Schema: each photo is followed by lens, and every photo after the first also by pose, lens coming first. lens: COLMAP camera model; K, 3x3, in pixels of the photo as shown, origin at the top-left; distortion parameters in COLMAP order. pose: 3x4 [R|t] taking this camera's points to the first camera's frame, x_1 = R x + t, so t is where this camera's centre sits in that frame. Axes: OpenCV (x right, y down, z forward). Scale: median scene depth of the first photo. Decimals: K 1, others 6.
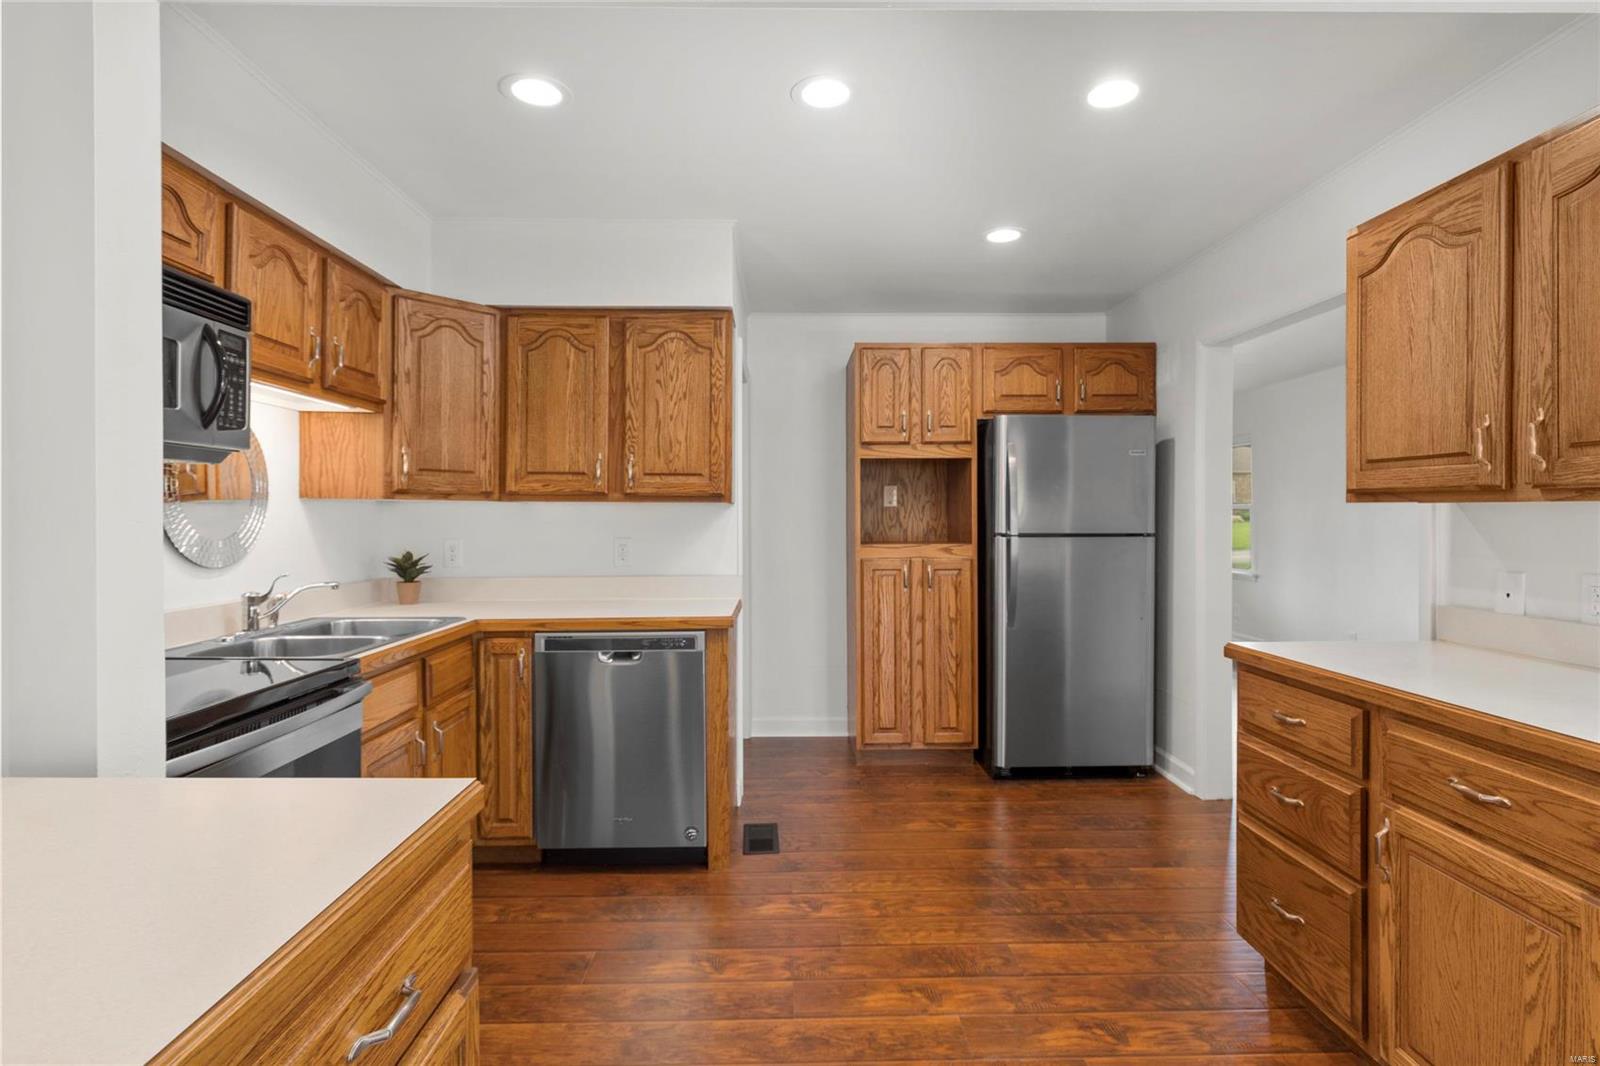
lens RADIAL K [[810.7, 0, 799.9], [0, 810.7, 523.5], [0, 0, 1]] dist [-0.001001, 0.000137]
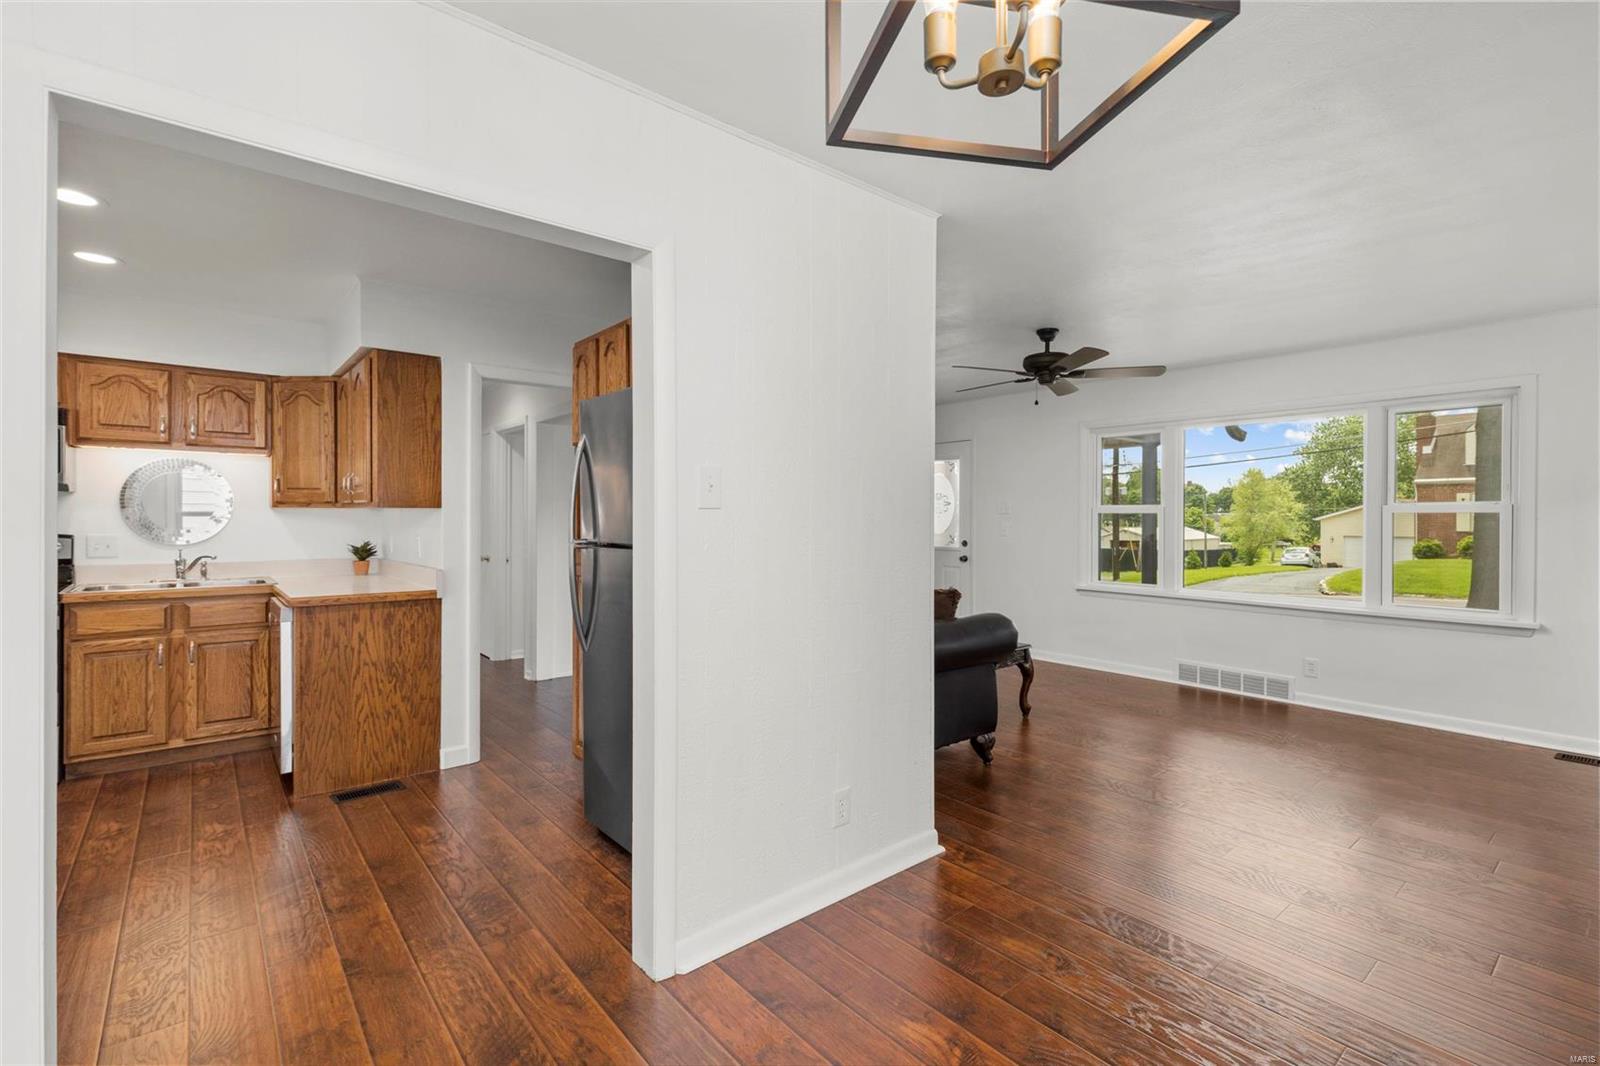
lens RADIAL K [[727.8, 0, 799.2], [0, 727.8, 526.3], [0, 0, 1]] dist [0.004438, -0.000850]
pose [[0.621167, 0.010616, -0.783607, 0.908321], [-0.010514, 0.999931, 0.005212, -0.007587], [0.783608, 0.005001, 0.621235, 0.641531]]
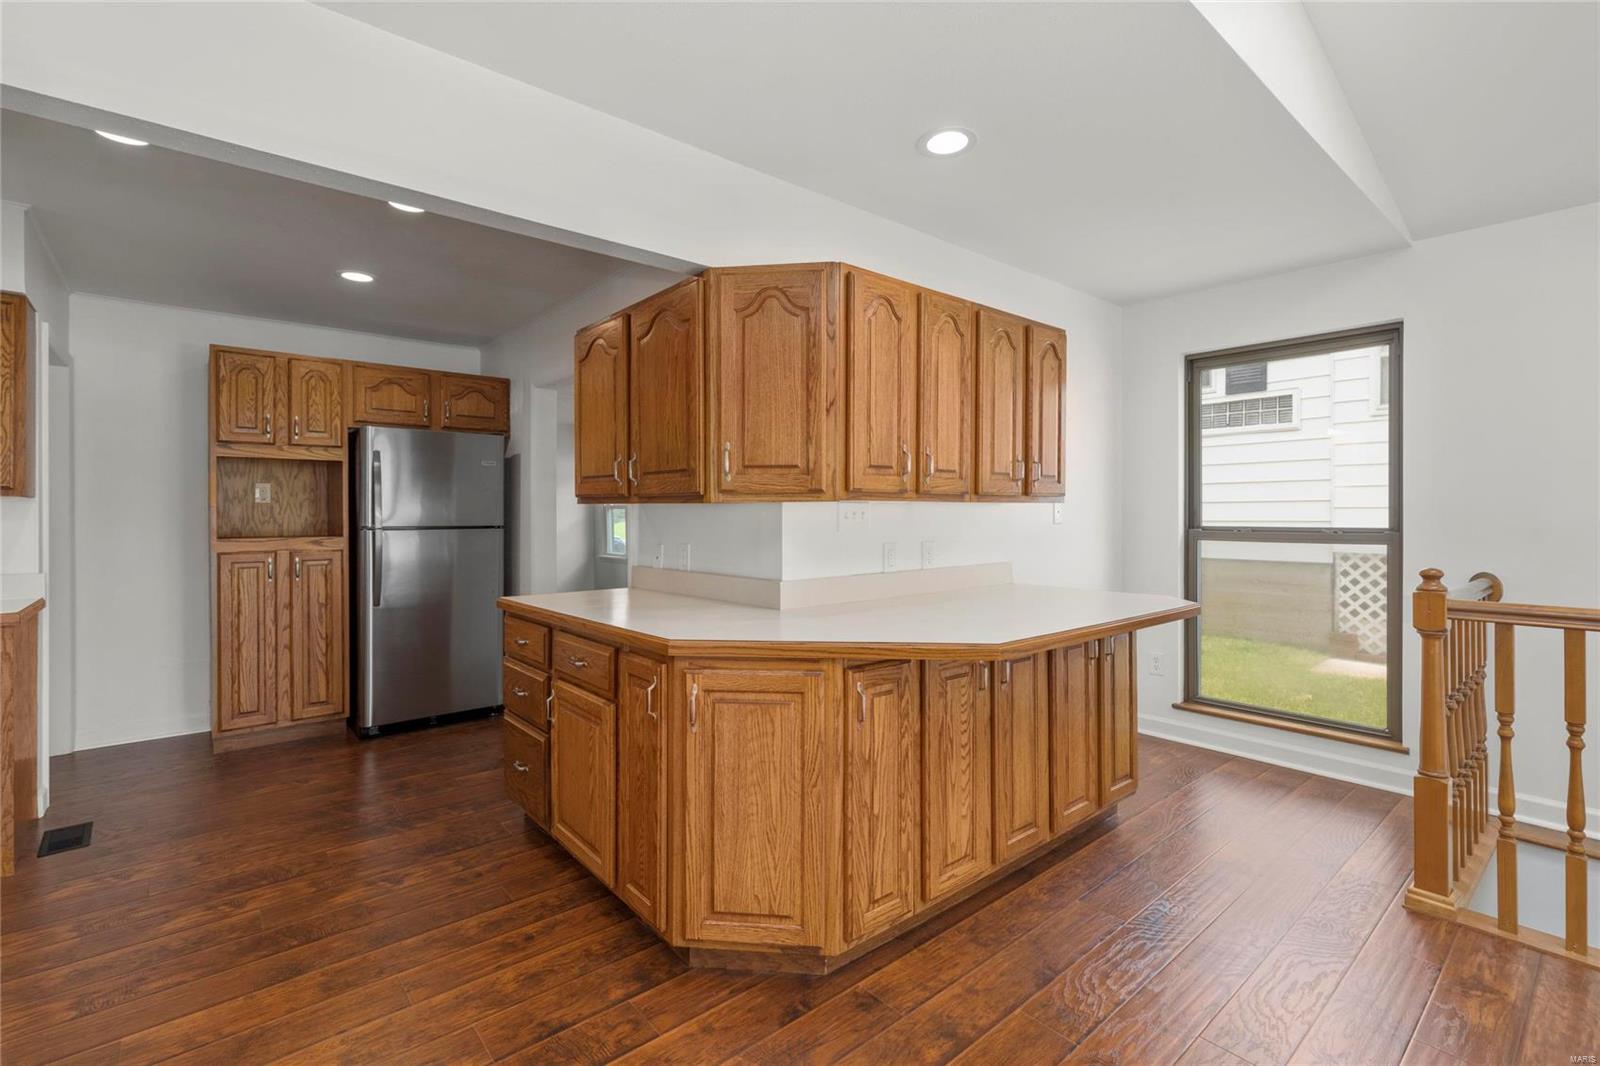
lens RADIAL K [[727.8, 0, 802.6], [0, 727.8, 516.0], [0, 0, 1]] dist [0.004438, -0.000850]
pose [[0.773131, 0.000199, 0.634246, 0.062744], [0.004184, 0.999977, -0.005413, 0.004406], [-0.634232, 0.006838, 0.773112, -0.199103]]
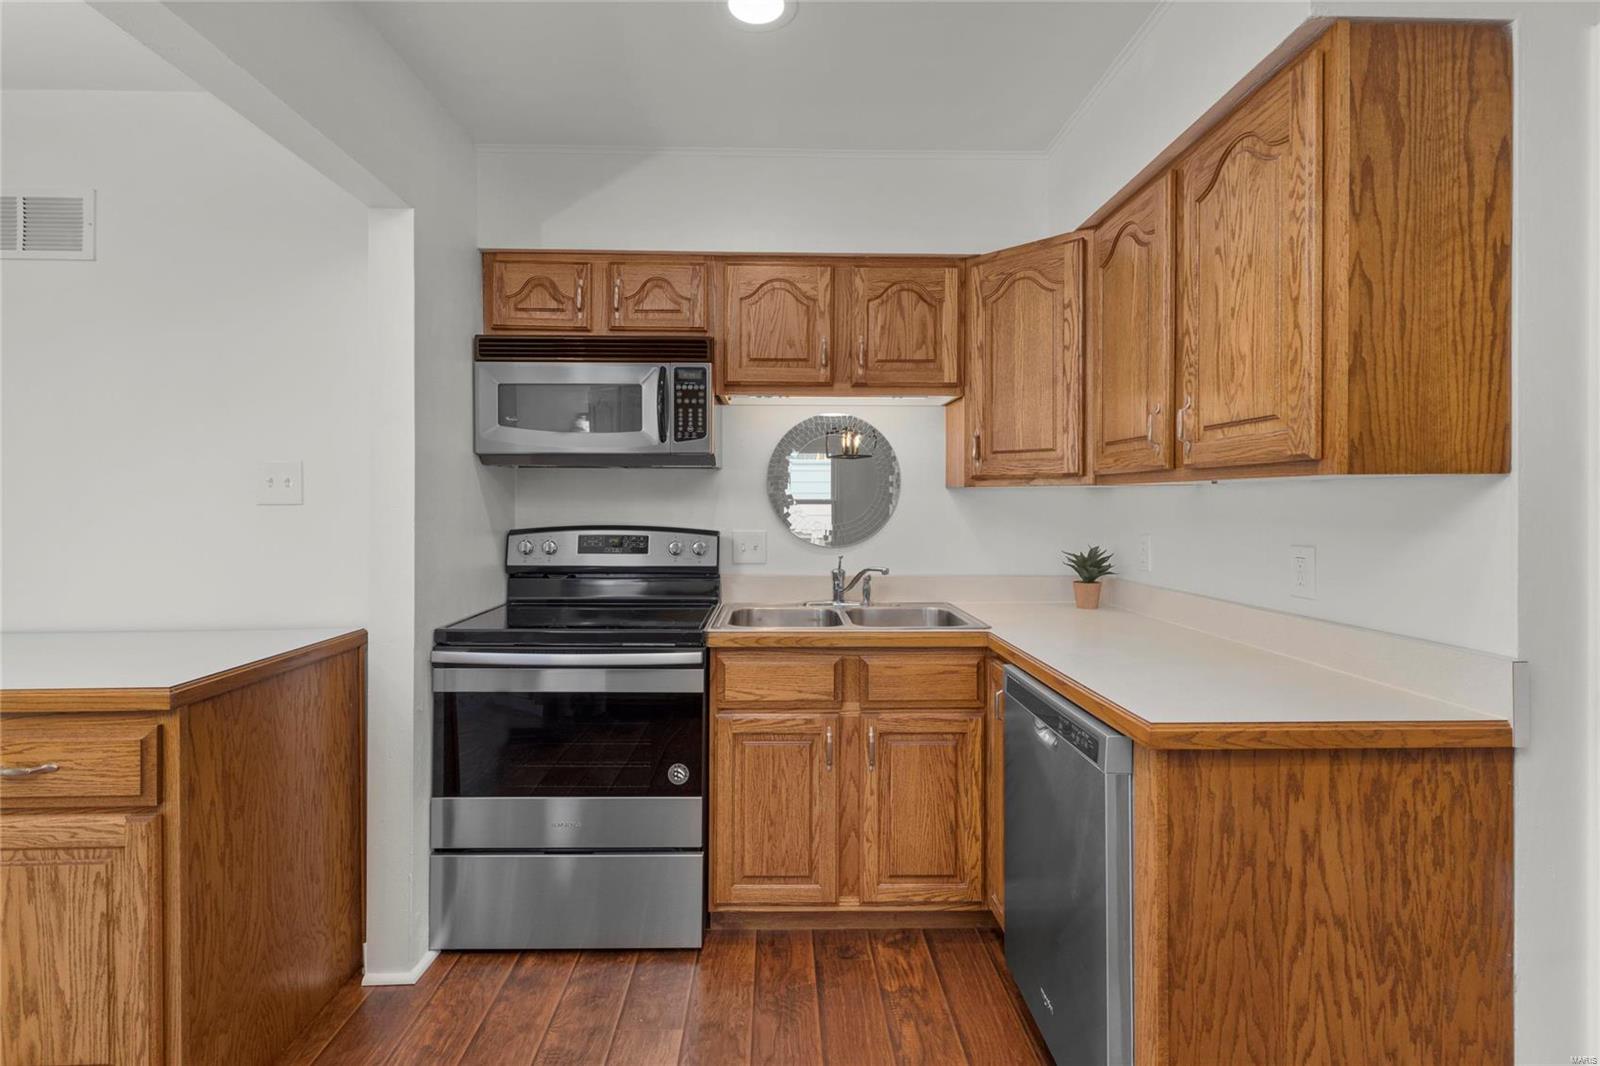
lens RADIAL K [[727.8, 0, 789.1], [0, 727.8, 504.4], [0, 0, 1]] dist [0.004438, -0.000850]
pose [[-0.003578, -0.000067, -0.999994, 0.232283], [-0.007094, 0.999975, -0.000042, -0.005850], [0.999968, 0.007094, -0.003579, 0.557453]]
